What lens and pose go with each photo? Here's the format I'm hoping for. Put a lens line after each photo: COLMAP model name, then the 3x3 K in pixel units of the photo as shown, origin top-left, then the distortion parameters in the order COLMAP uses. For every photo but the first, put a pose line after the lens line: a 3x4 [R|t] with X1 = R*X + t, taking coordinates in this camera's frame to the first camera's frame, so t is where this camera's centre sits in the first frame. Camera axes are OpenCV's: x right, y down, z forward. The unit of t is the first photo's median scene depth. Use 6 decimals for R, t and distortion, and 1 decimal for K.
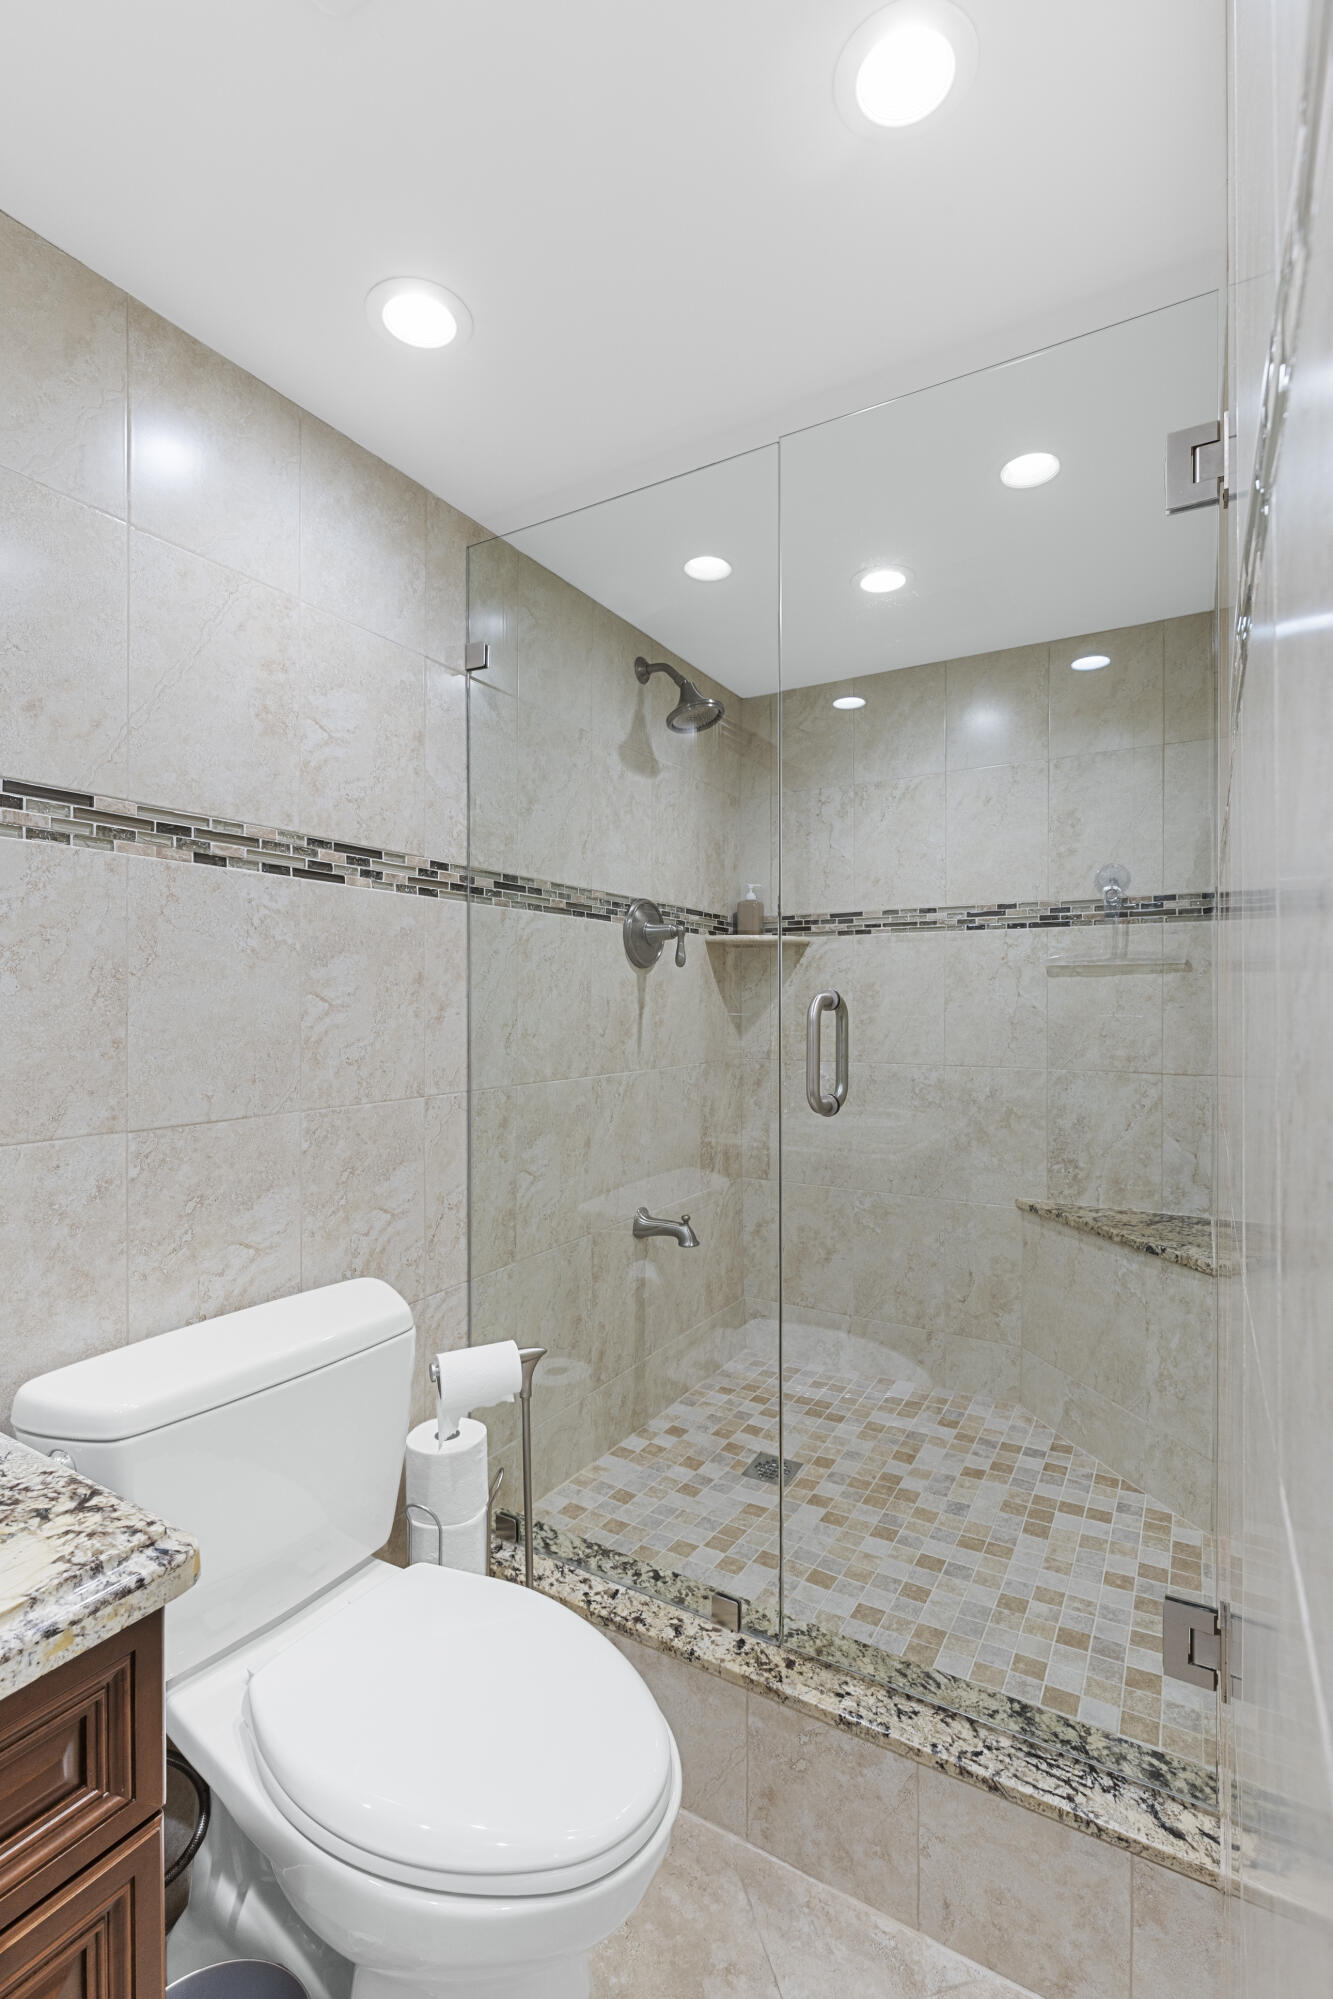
lens RADIAL K [[893.2, 0, 677.4], [0, 893.2, 1000.9], [0, 0, 1]] dist [0.002619, -0.000928]
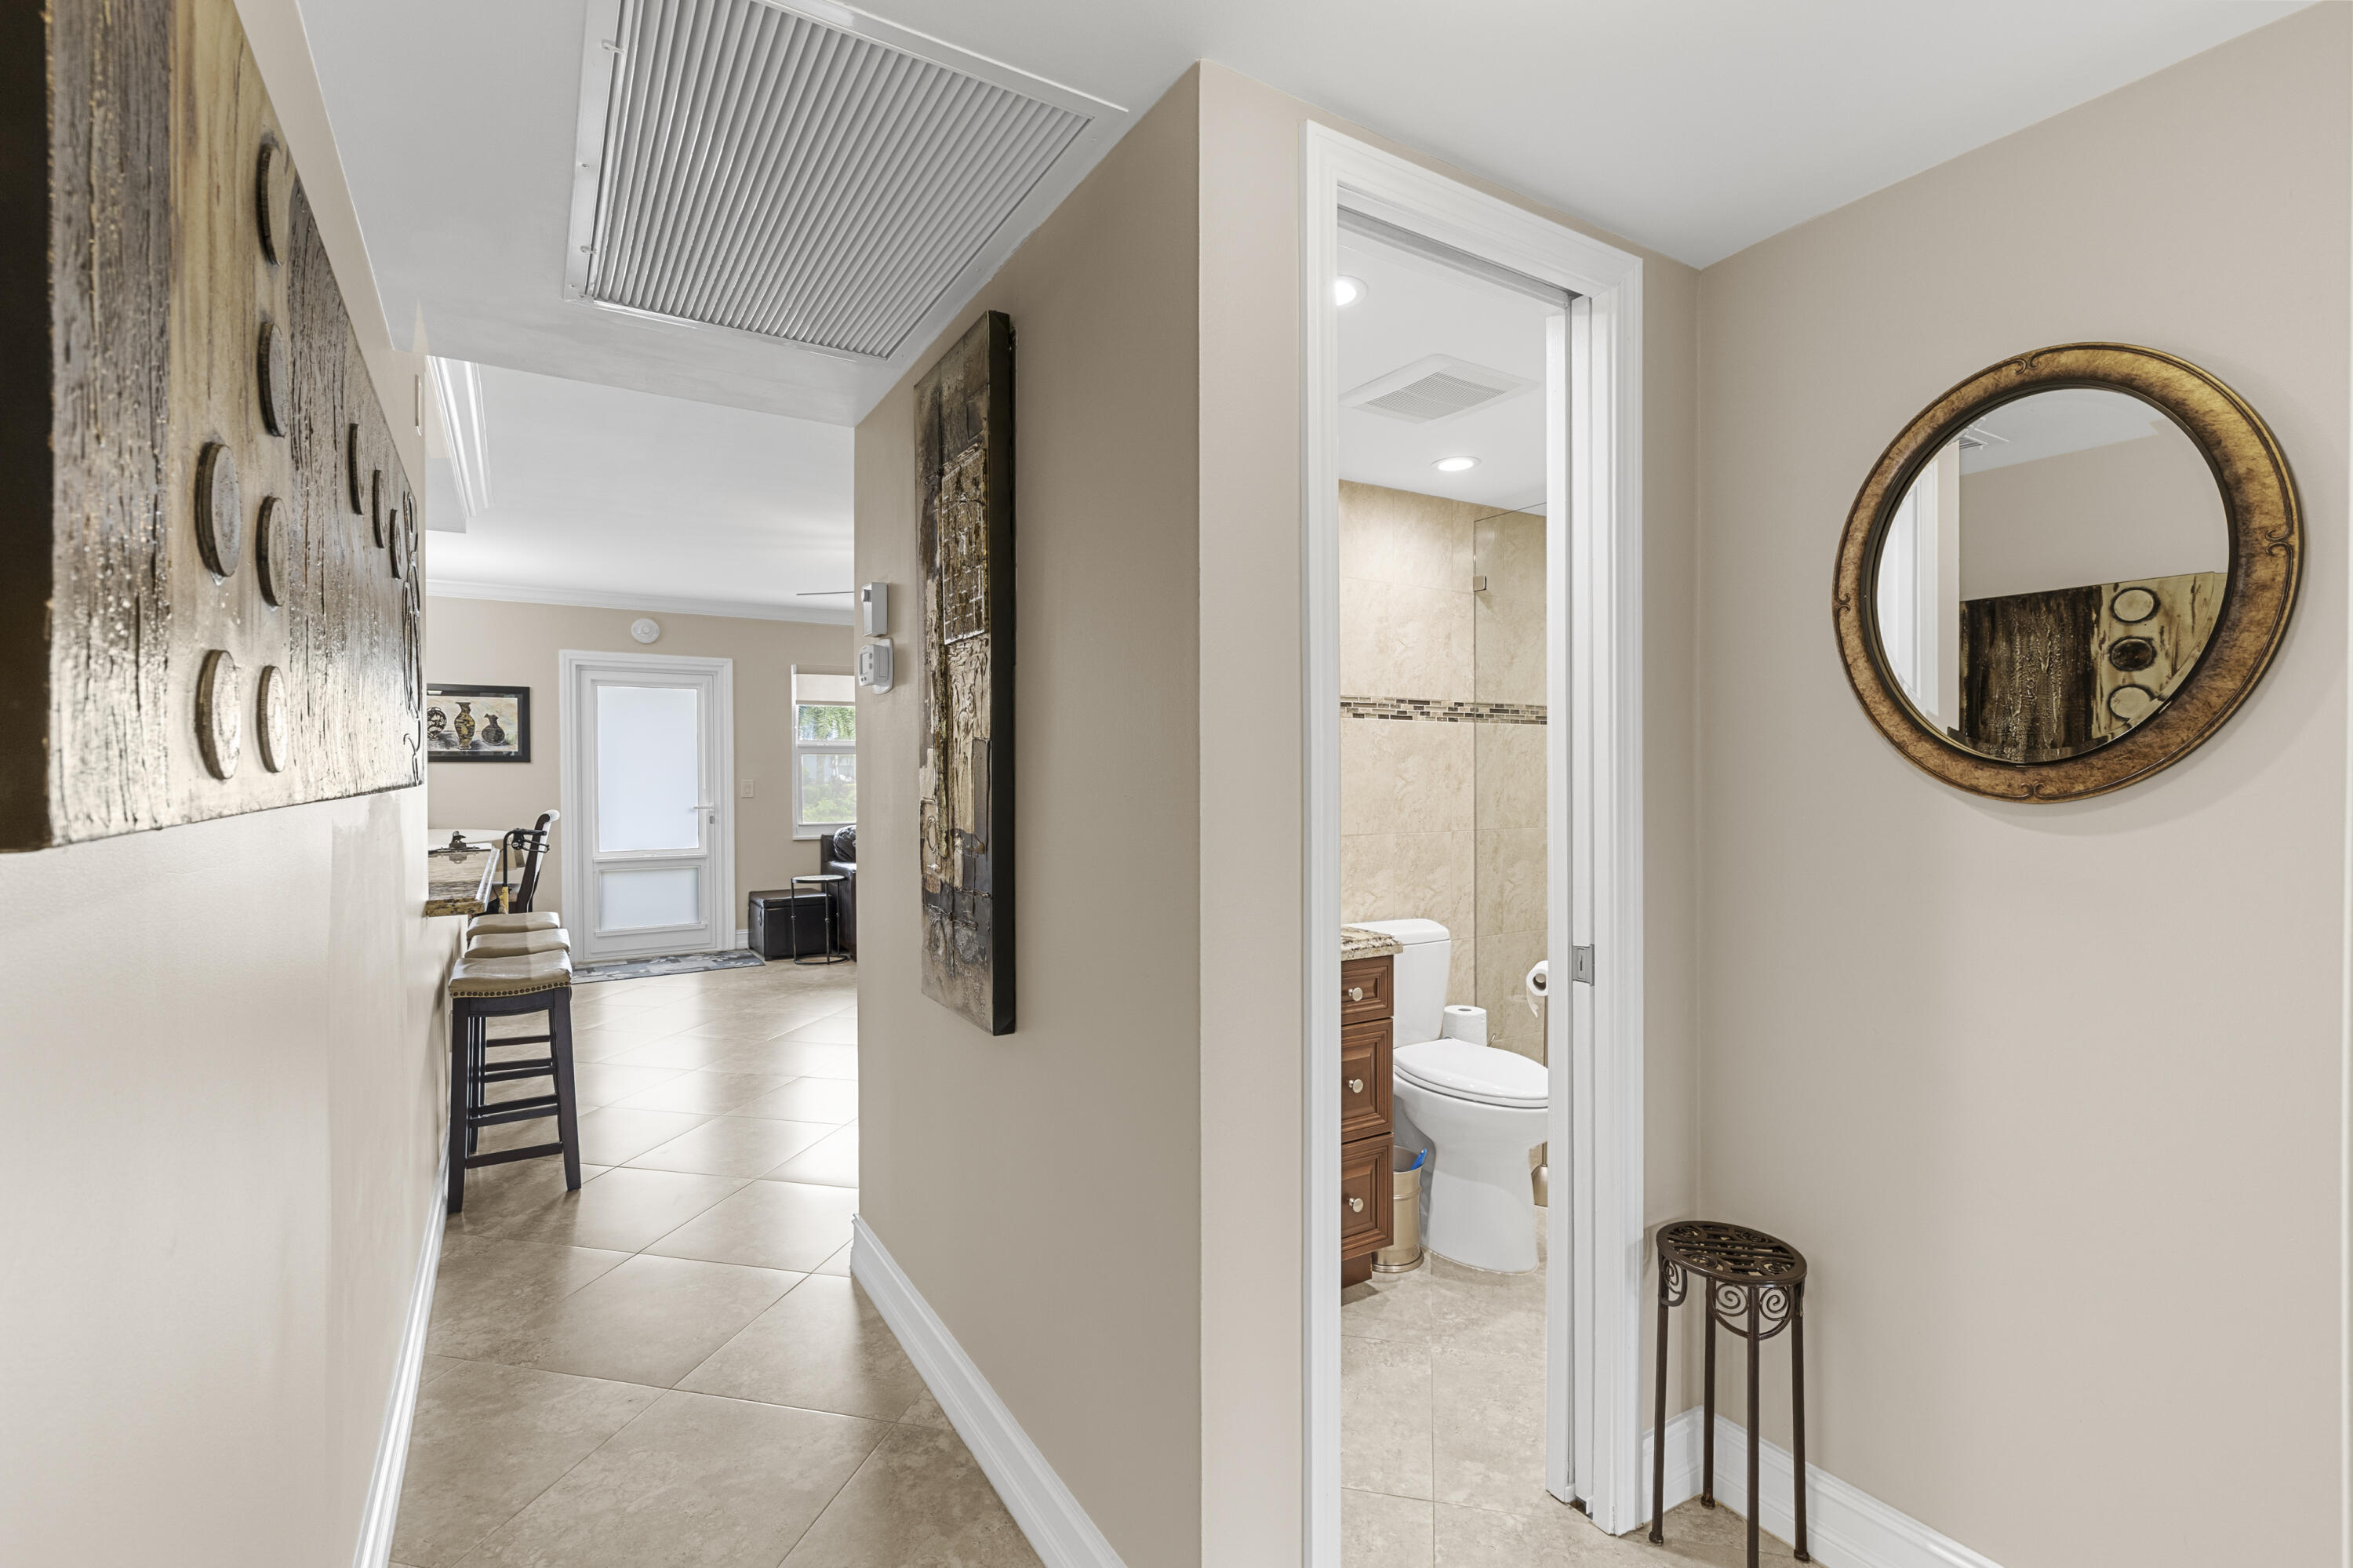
lens RADIAL K [[1051.4, 0, 1173.3], [0, 1051.4, 781.3], [0, 0, 1]] dist [0.002619, -0.000928]
pose [[0.881869, 0.002061, -0.471491, 0.241867], [0.002572, 0.999955, 0.009180, -0.017569], [0.471488, -0.009308, 0.881823, -1.224571]]
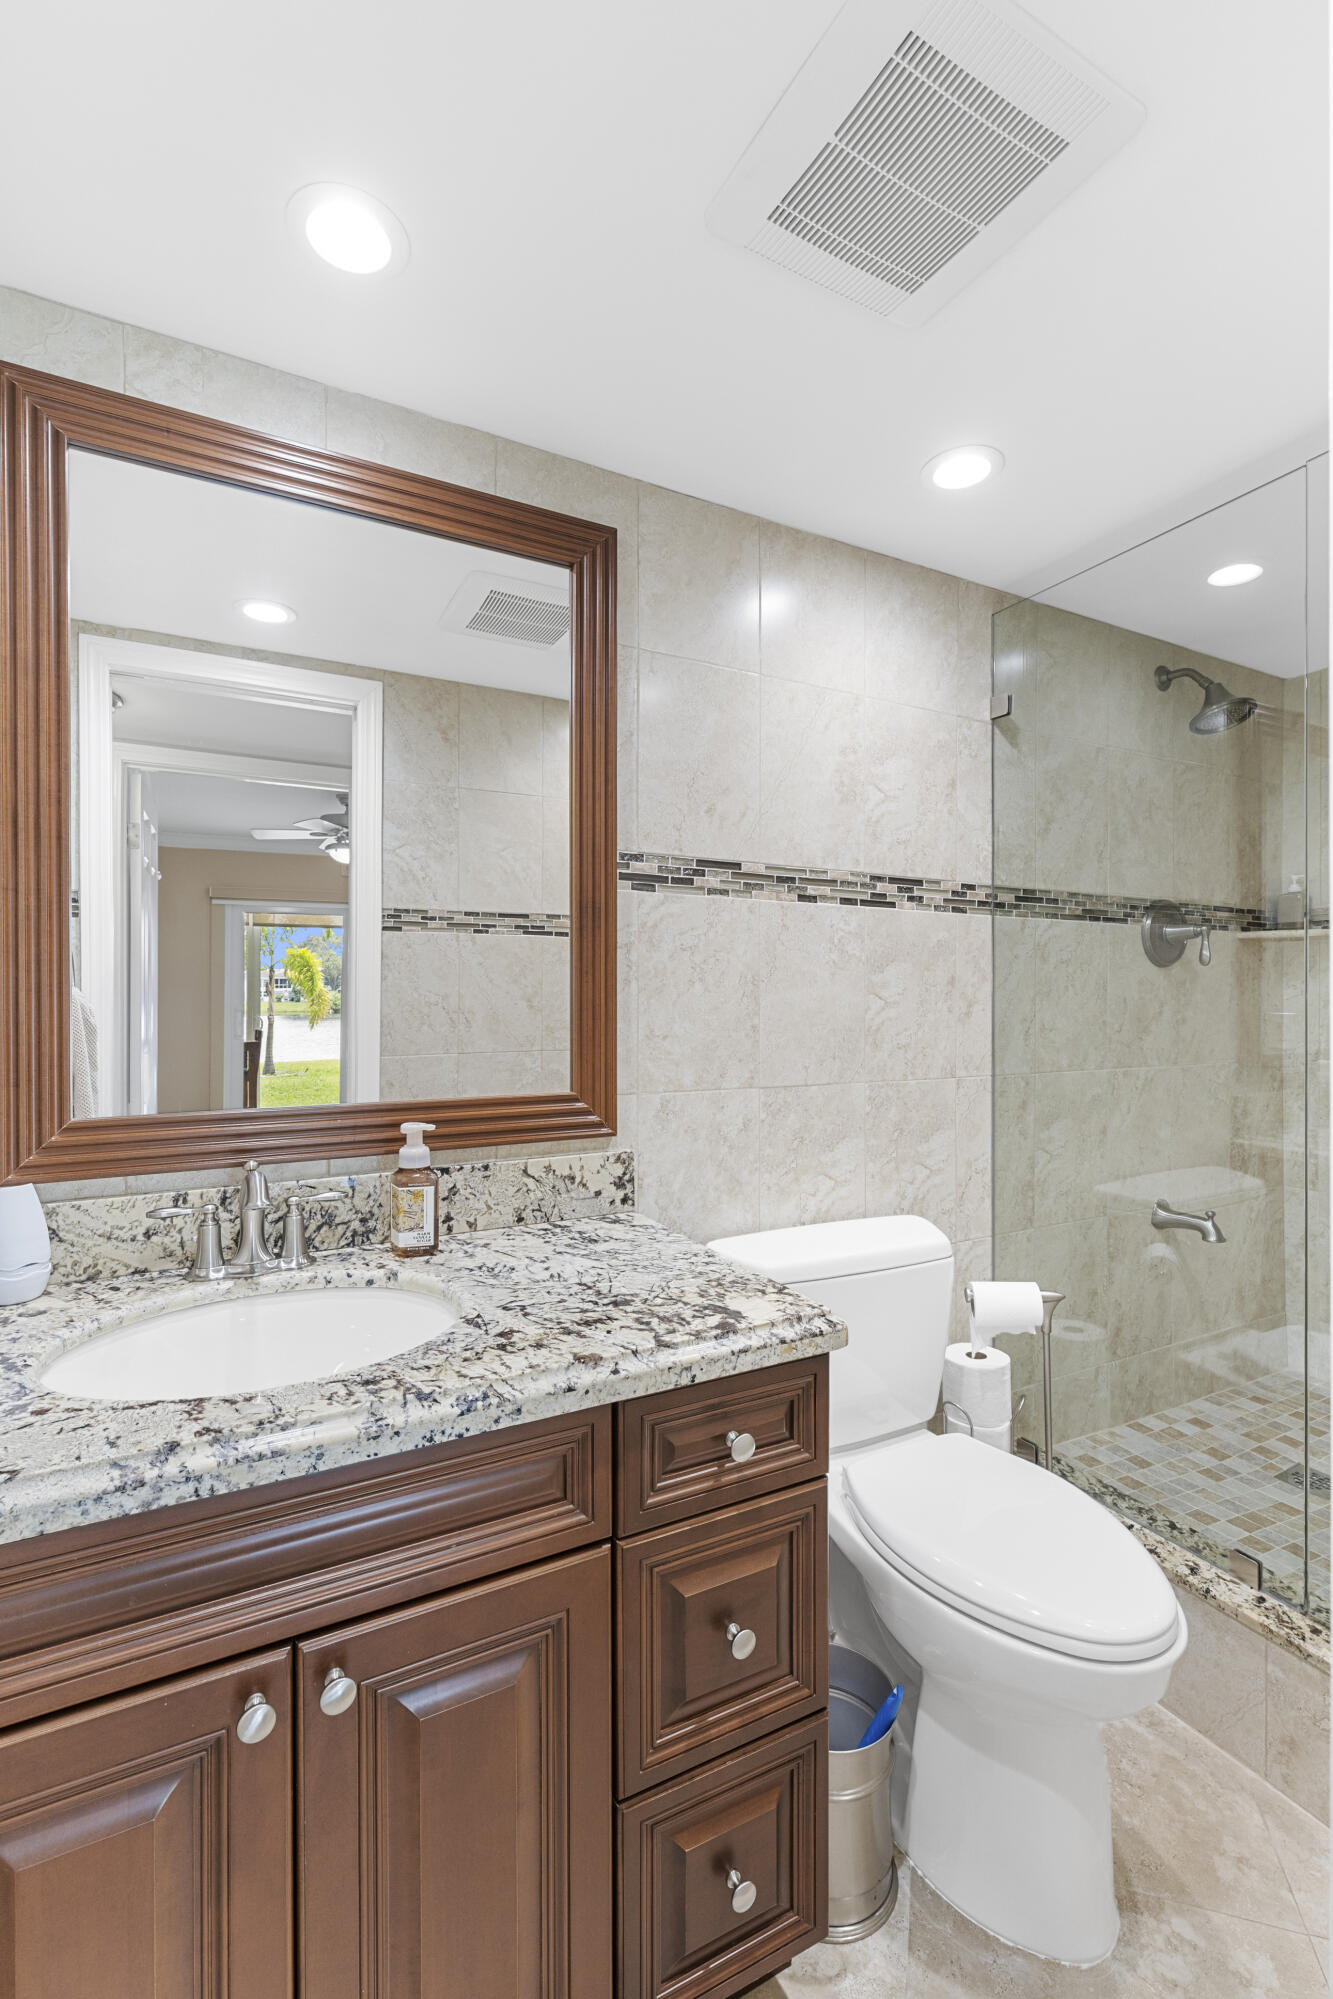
lens RADIAL K [[893.2, 0, 677.4], [0, 893.2, 1000.9], [0, 0, 1]] dist [0.002619, -0.000928]
pose [[0.854903, 0.002124, -0.518784, 0.025057], [-0.000652, 0.999995, 0.003020, -0.001190], [0.518787, -0.002244, 0.854900, -0.248705]]
